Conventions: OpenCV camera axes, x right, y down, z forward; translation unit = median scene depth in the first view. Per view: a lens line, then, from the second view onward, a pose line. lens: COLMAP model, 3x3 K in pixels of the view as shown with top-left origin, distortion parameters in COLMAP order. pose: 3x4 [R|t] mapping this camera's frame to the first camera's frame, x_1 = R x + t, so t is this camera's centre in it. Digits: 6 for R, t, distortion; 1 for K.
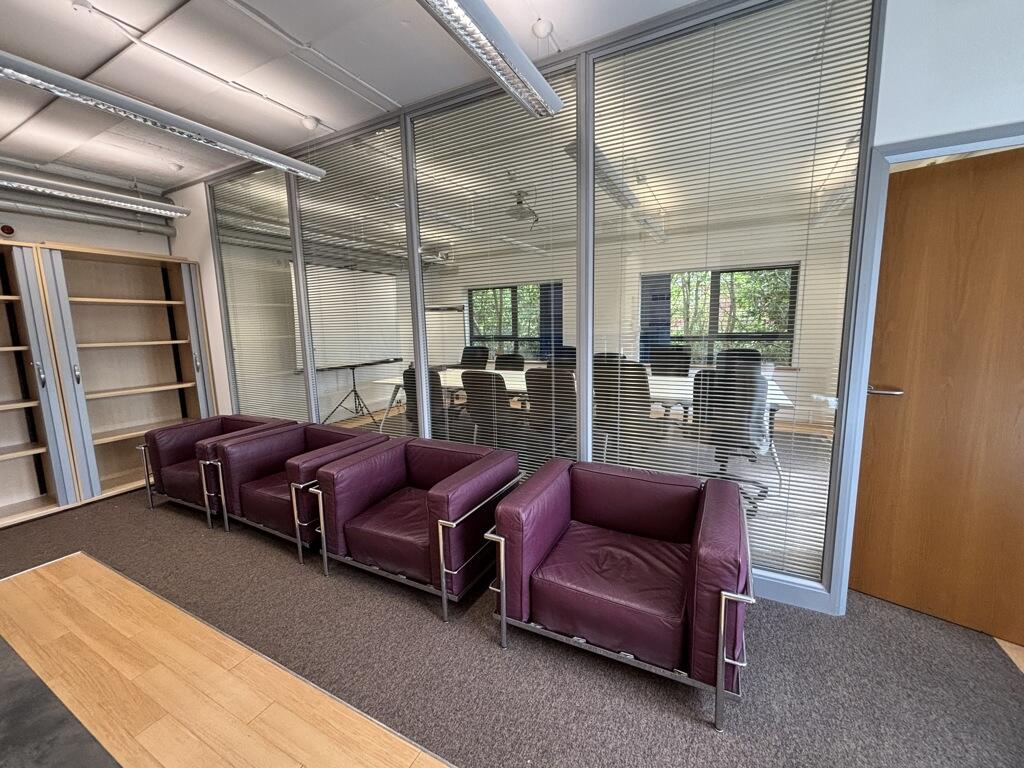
lens RADIAL K [[410.7, 0, 512.0], [0, 410.7, 384.0], [0, 0, 1]] dist [-0.000850, 0.000069]
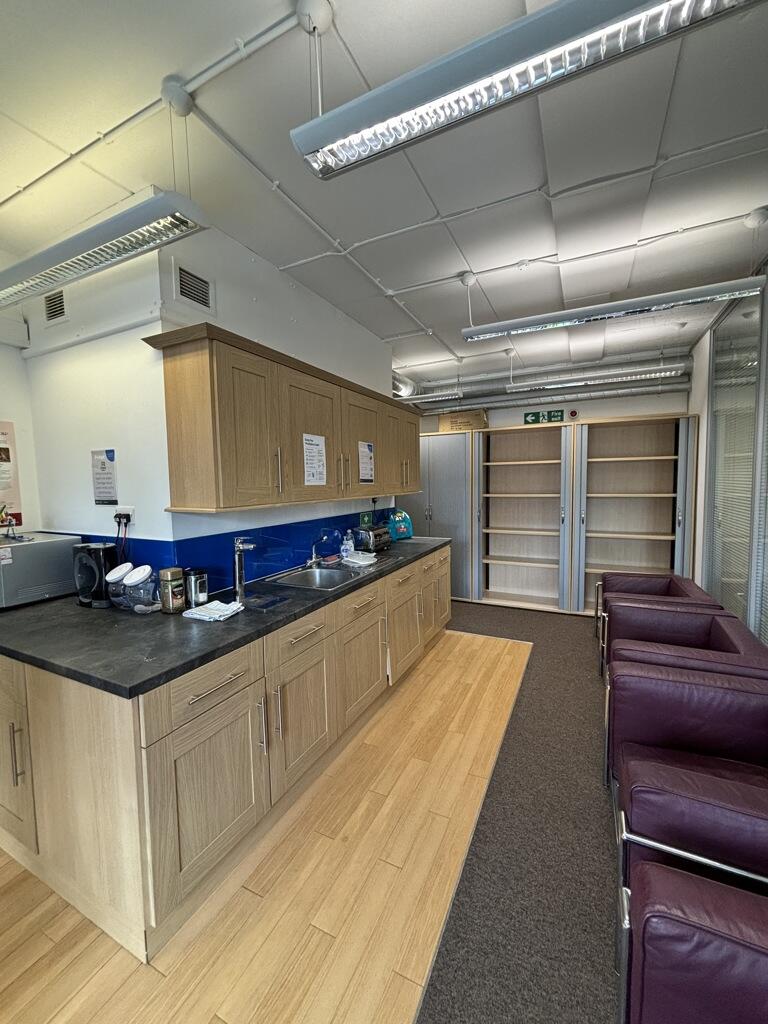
lens RADIAL K [[410.7, 0, 384.0], [0, 410.7, 512.0], [0, 0, 1]] dist [-0.000850, 0.000069]
pose [[0.030947, 0.098809, -0.994625, 0.225626], [-0.124207, 0.987769, 0.094263, -0.081778], [0.991774, 0.120622, 0.042842, 0.300437]]
